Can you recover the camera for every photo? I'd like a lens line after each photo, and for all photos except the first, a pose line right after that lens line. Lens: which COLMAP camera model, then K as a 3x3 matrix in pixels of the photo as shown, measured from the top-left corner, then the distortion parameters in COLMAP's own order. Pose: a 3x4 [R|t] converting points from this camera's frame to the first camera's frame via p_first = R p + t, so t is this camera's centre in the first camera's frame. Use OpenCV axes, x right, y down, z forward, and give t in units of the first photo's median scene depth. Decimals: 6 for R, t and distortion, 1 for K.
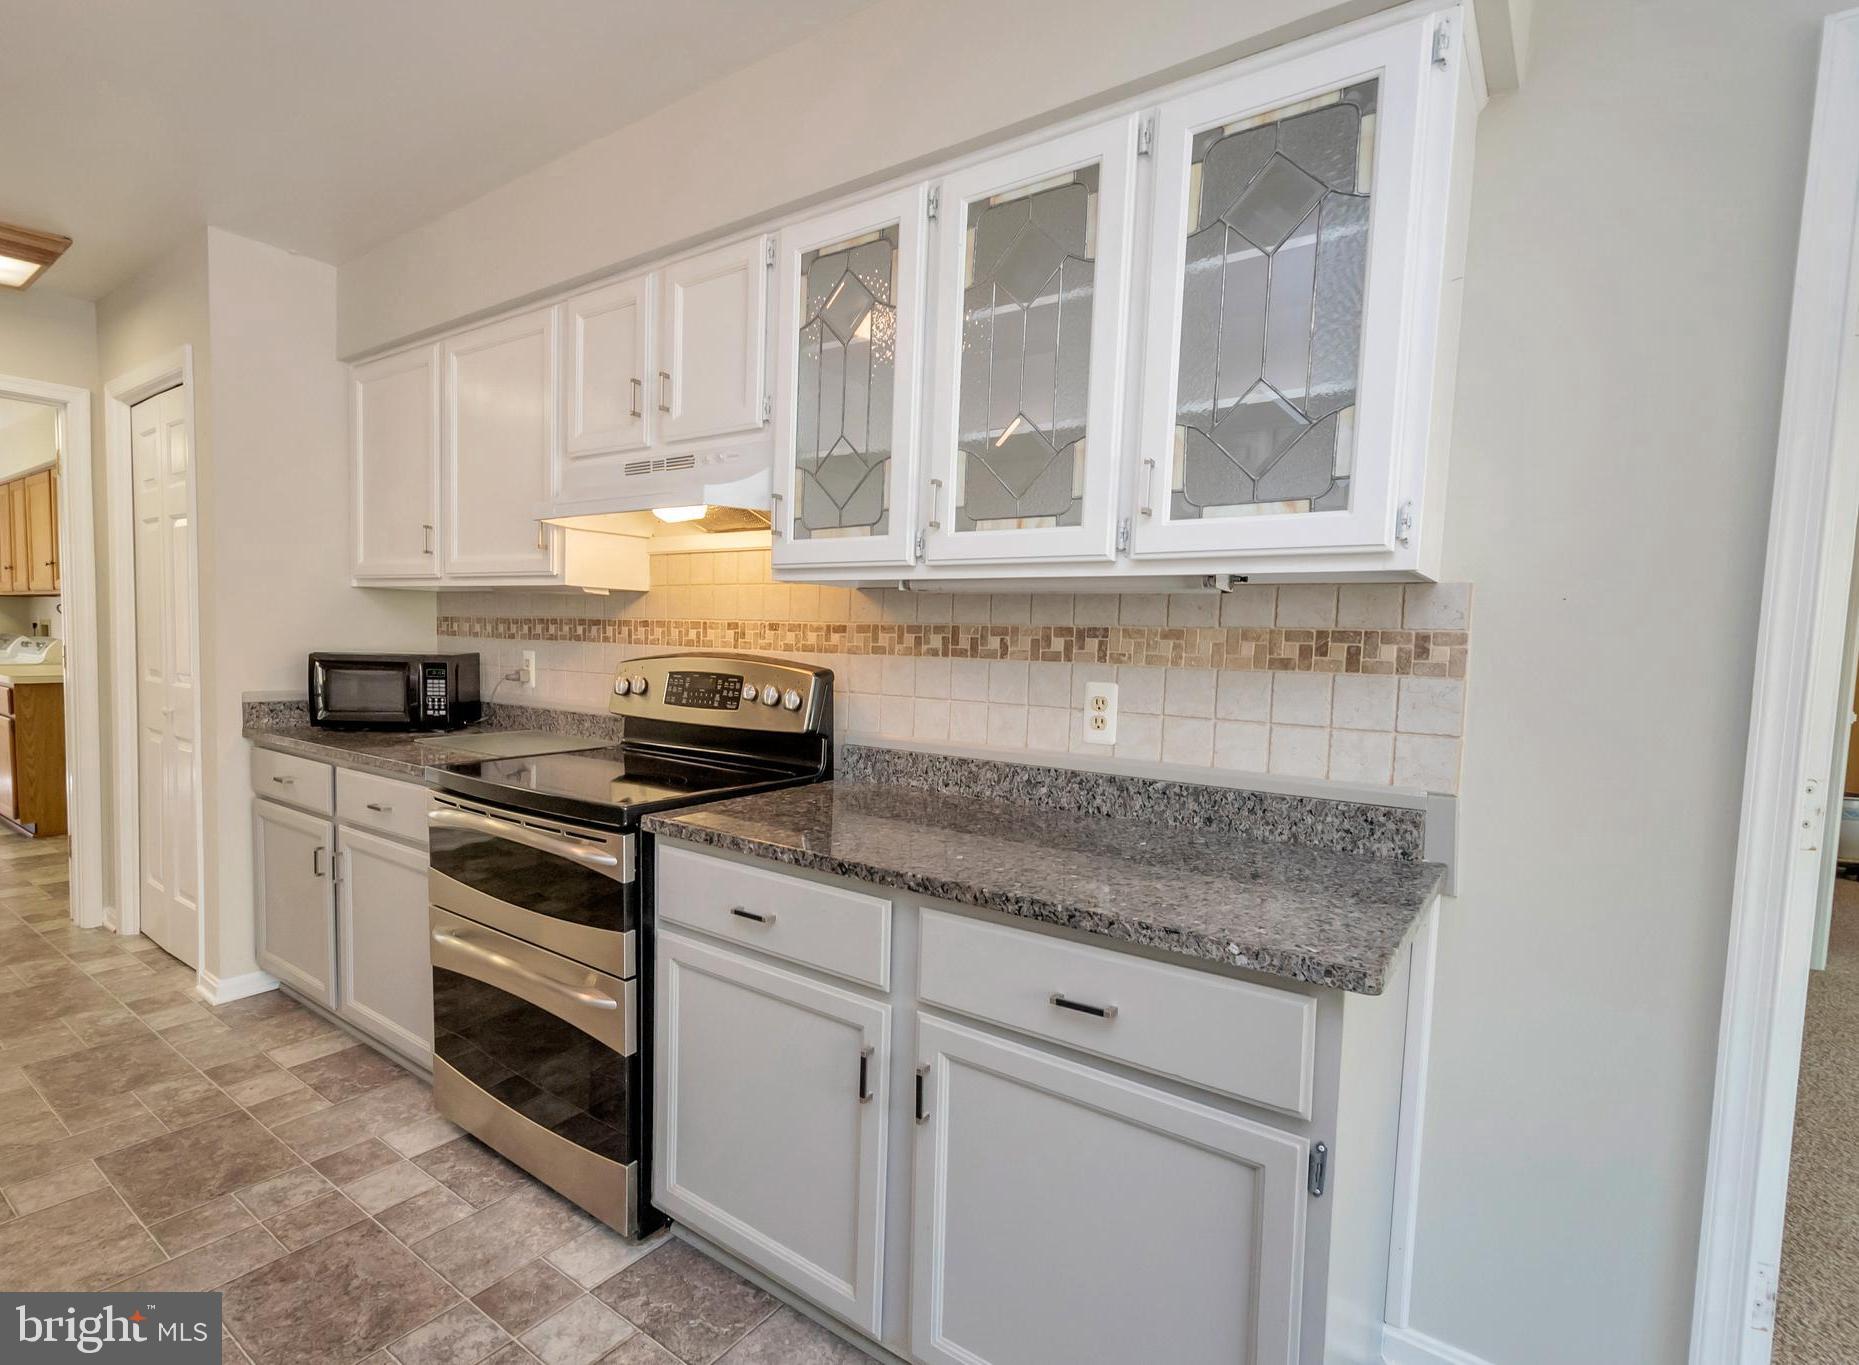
lens RADIAL K [[920.4, 0, 862.8], [0, 920.4, 703.0], [0, 0, 1]] dist [0.015831, 0.000093]
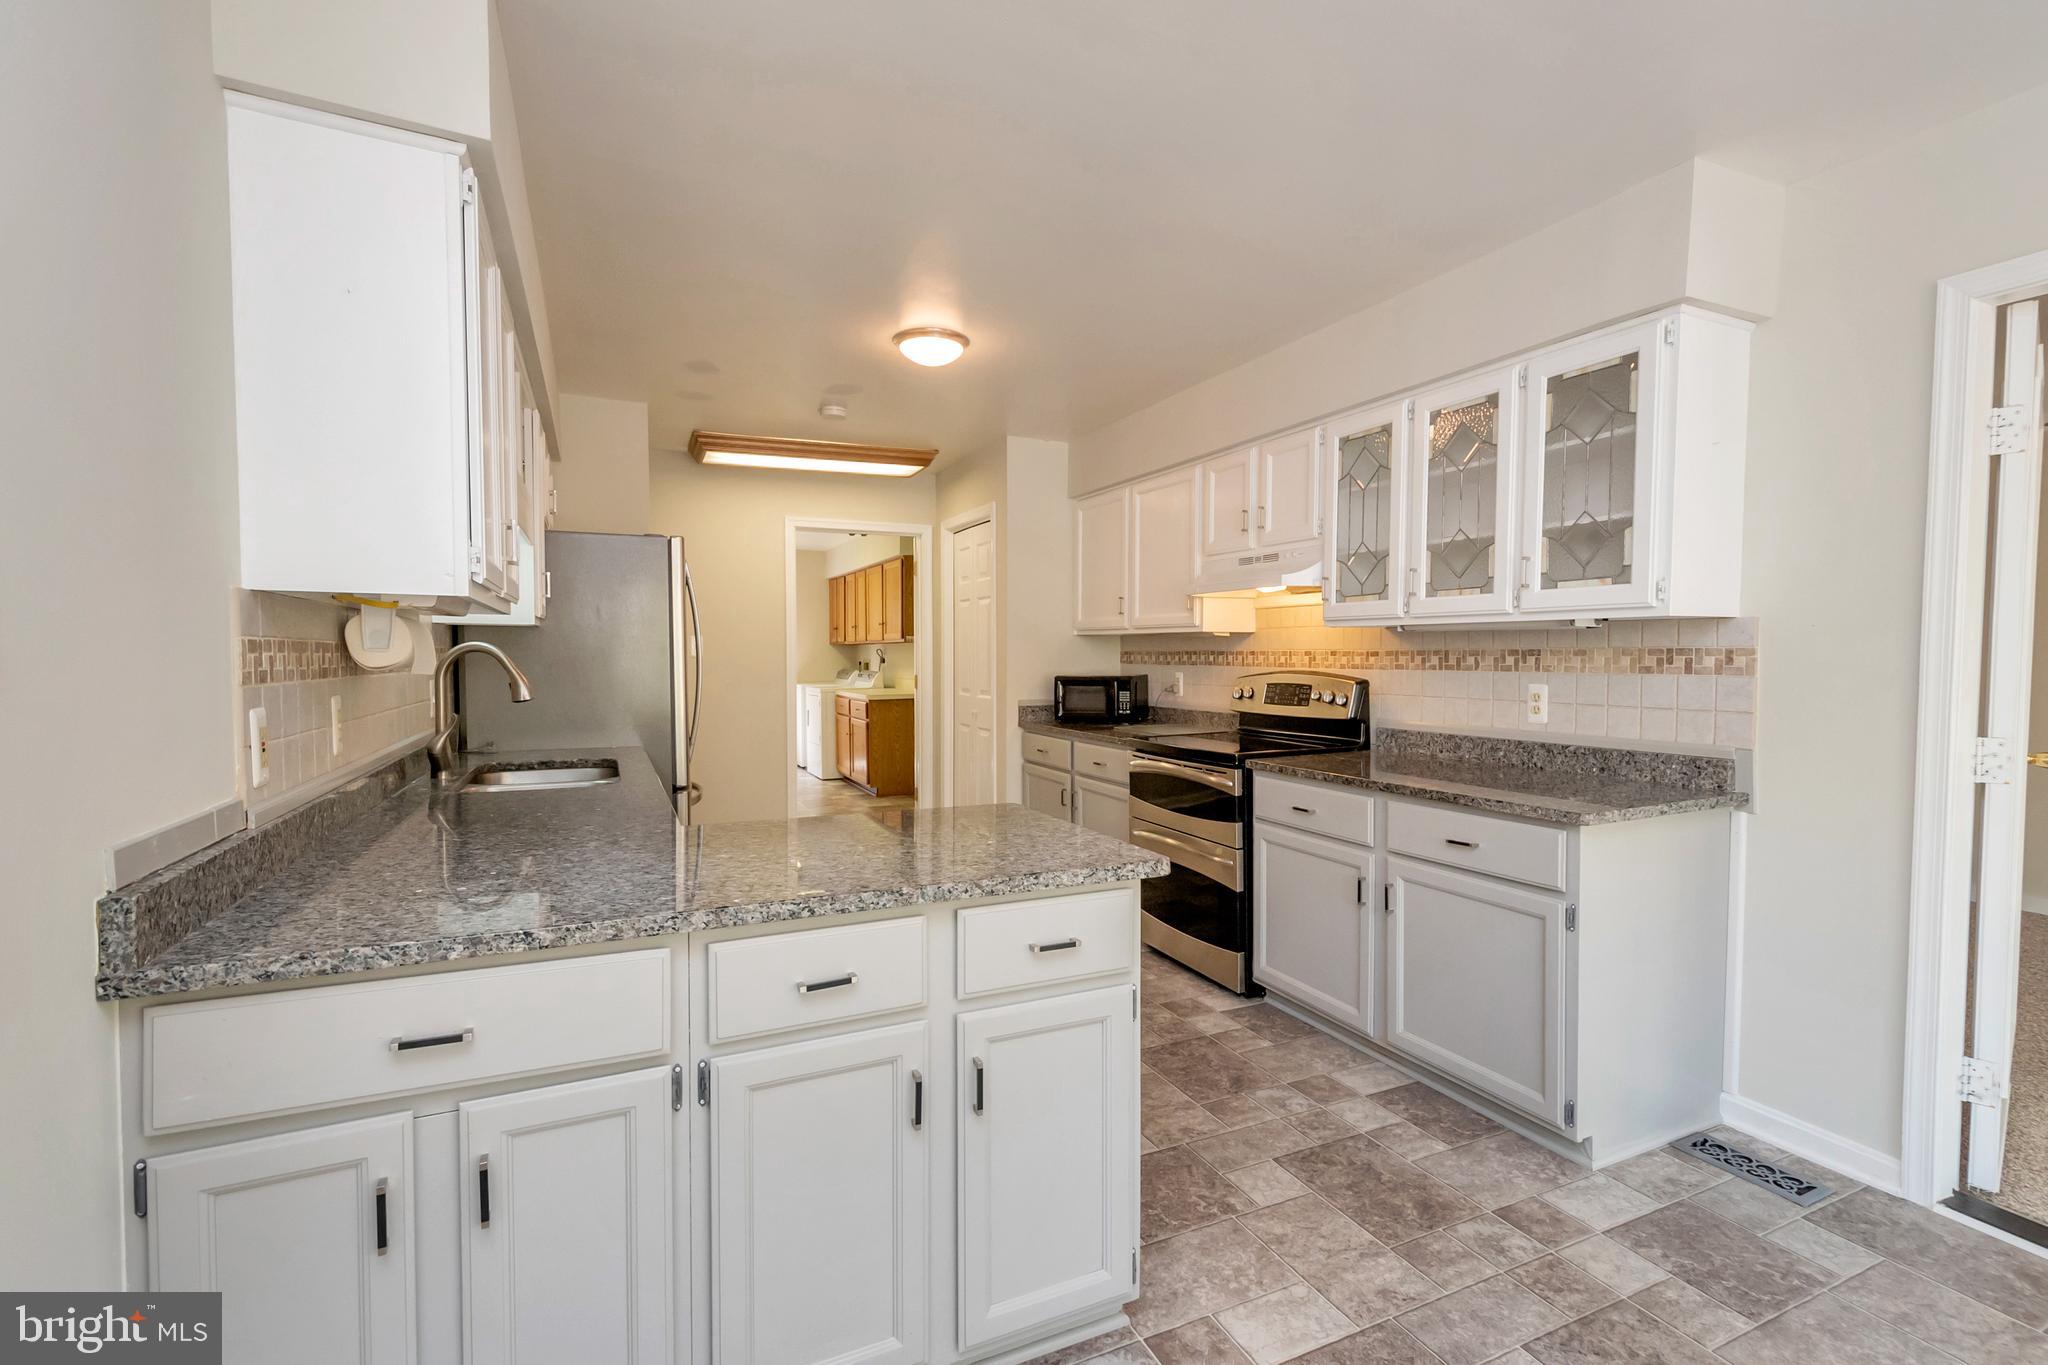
lens RADIAL K [[917.7, 0, 1033.8], [0, 917.7, 687.5], [0, 0, 1]] dist [0.004376, -0.001004]
pose [[0.885128, -0.011133, -0.465214, 0.227920], [-0.008407, 0.999168, -0.039907, 0.053124], [0.465271, 0.039234, 0.884298, -0.782820]]
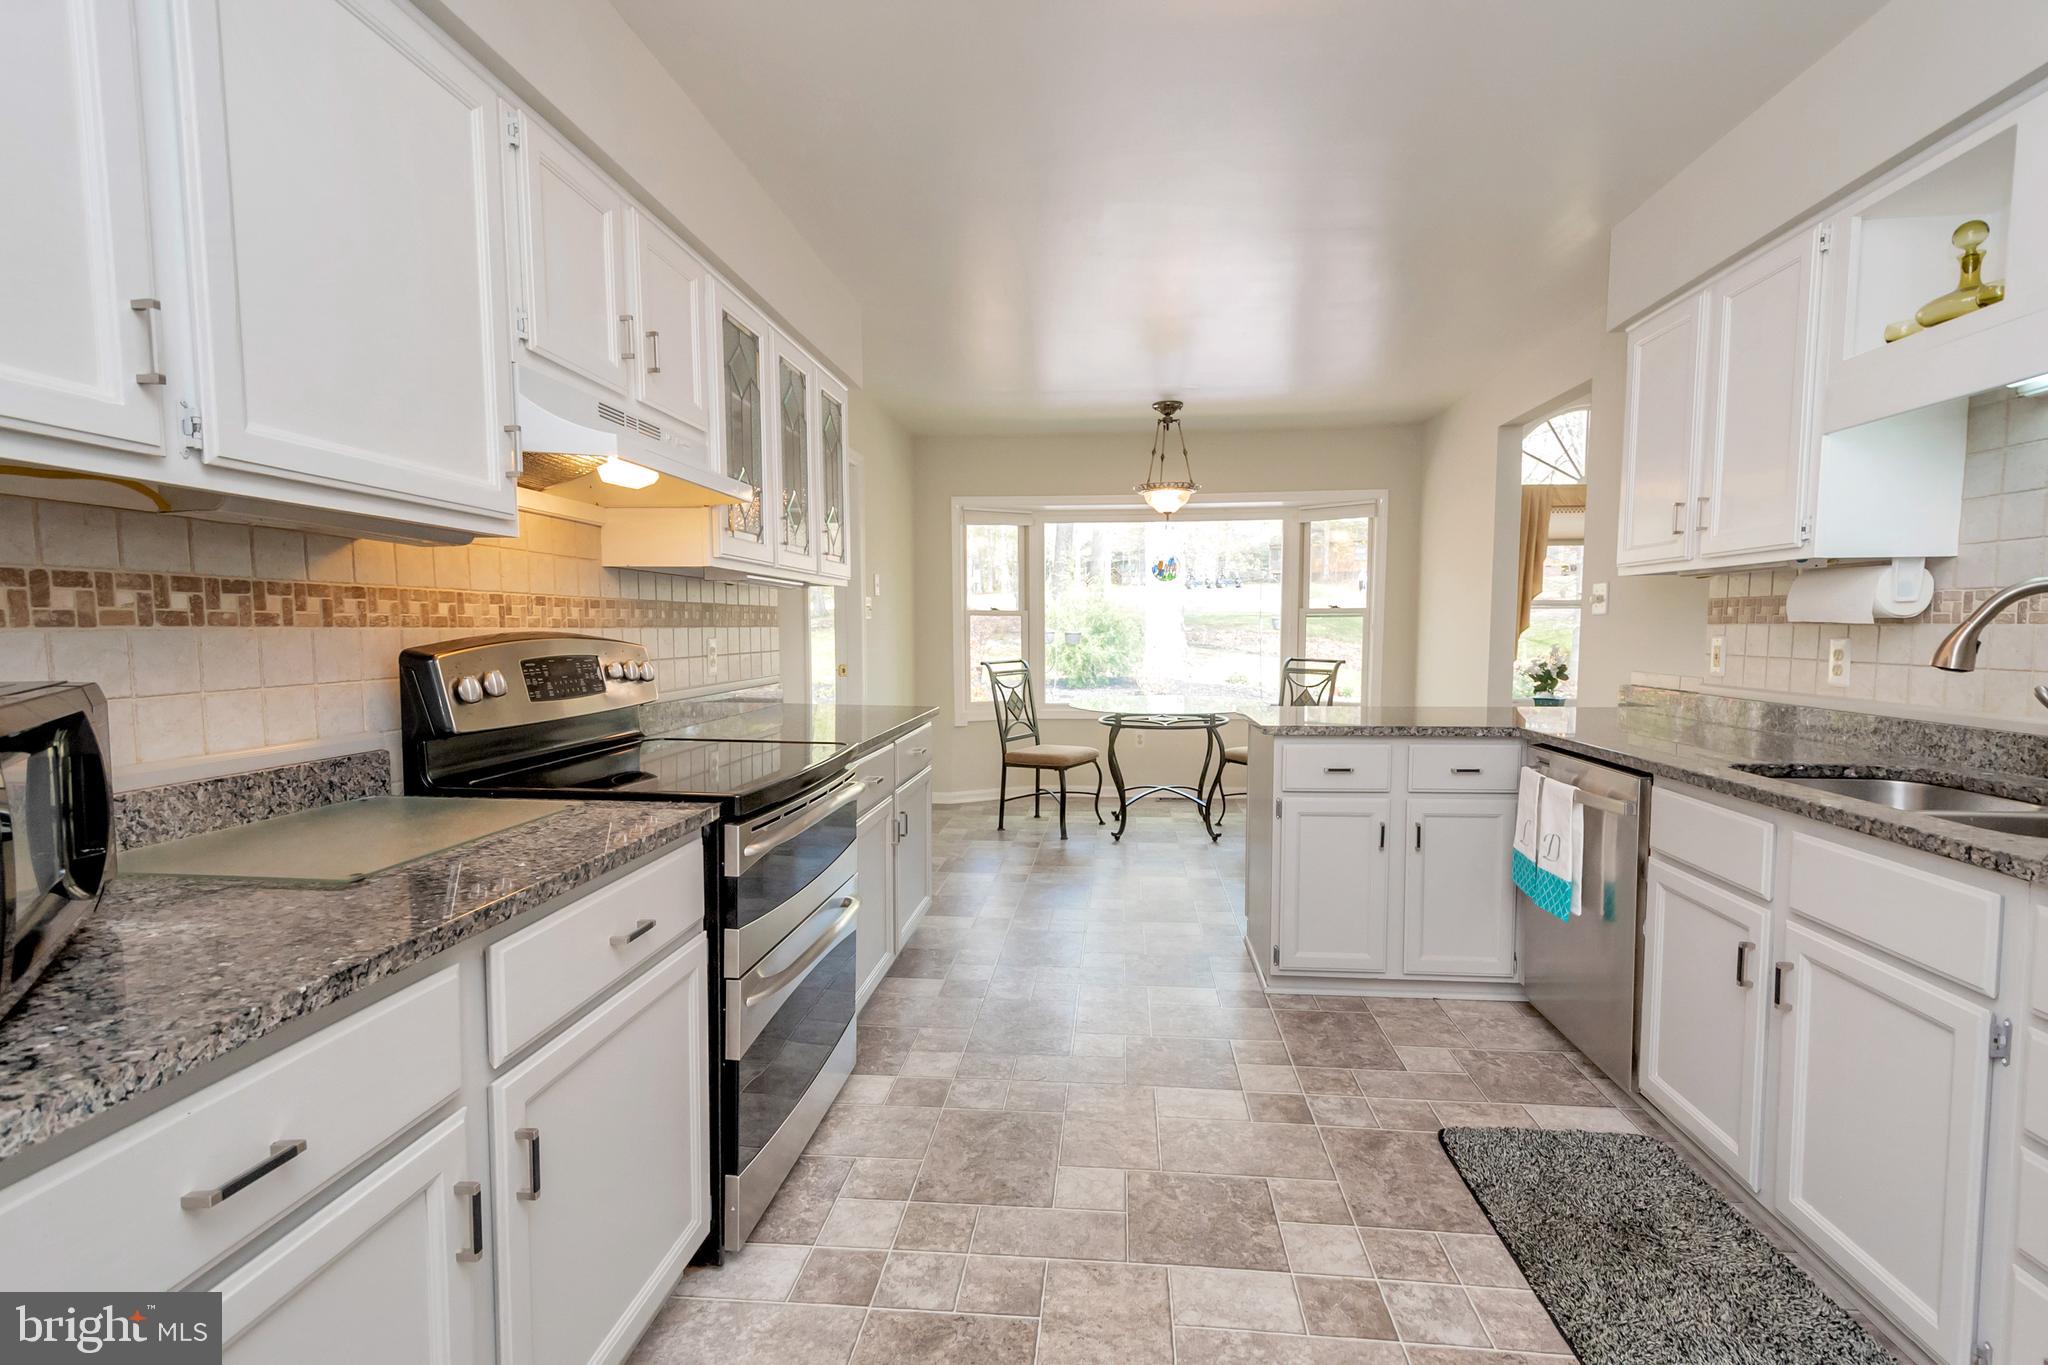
lens RADIAL K [[917.7, 0, 1021.6], [0, 917.7, 685.9], [0, 0, 1]] dist [0.004376, -0.001004]
pose [[-0.525320, -0.087586, 0.846385, -1.421466], [0.038321, 0.991244, 0.126361, -0.124048], [-0.850041, 0.098814, -0.517364, 1.390557]]
